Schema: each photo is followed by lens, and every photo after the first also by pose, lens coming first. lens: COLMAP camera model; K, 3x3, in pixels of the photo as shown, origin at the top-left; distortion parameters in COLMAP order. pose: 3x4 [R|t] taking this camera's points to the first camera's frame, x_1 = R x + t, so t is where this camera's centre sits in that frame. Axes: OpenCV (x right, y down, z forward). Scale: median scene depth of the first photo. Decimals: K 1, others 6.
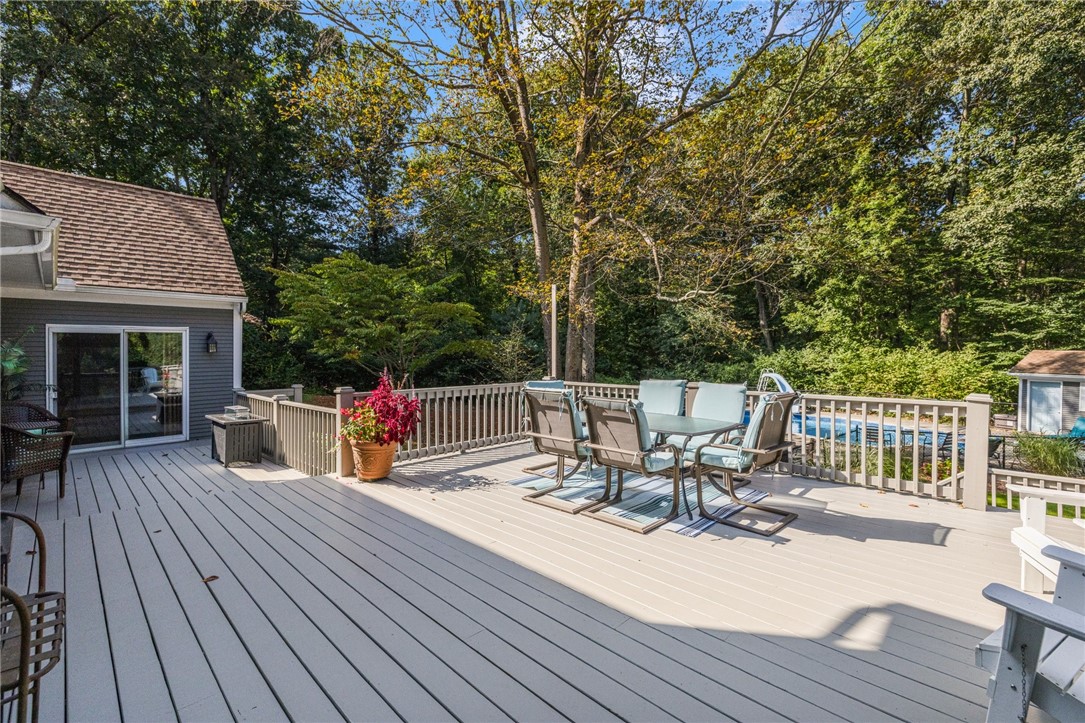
lens RADIAL K [[453.3, 0, 550.8], [0, 453.3, 354.2], [0, 0, 1]] dist [-0.002960, -0.000001]
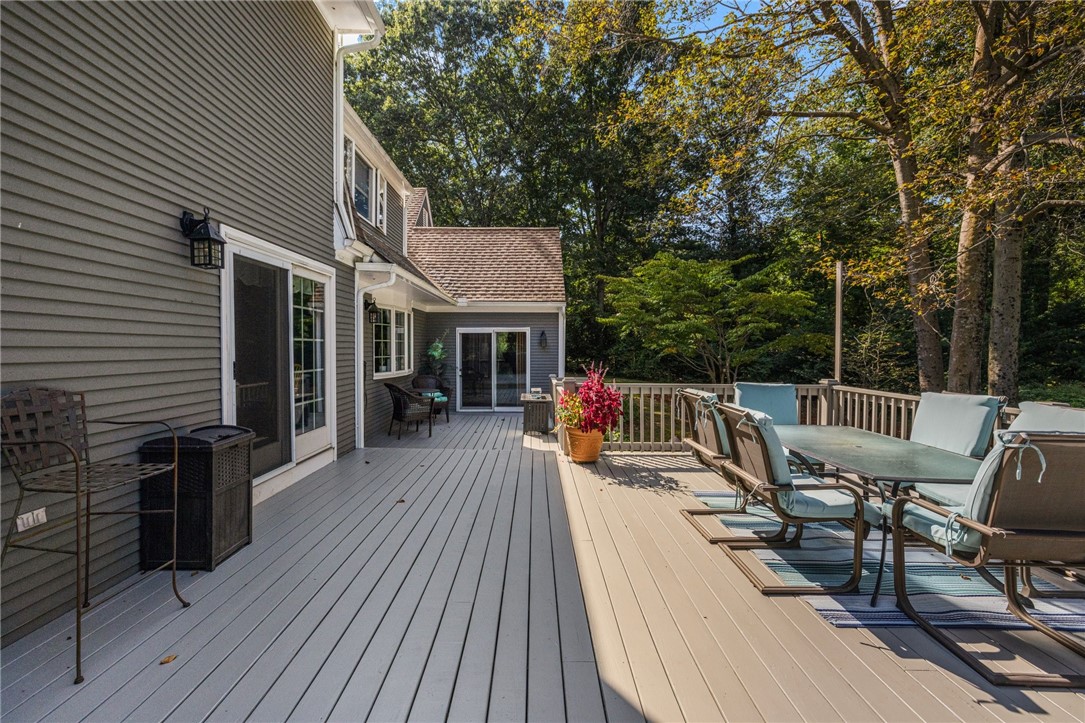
lens RADIAL K [[453.3, 0, 550.8], [0, 453.3, 354.2], [0, 0, 1]] dist [-0.002960, -0.000001]
pose [[0.711700, 0.017715, -0.702260, 0.347452], [-0.008994, 0.999830, 0.016107, -0.004821], [0.702426, -0.005147, 0.711739, 0.166638]]
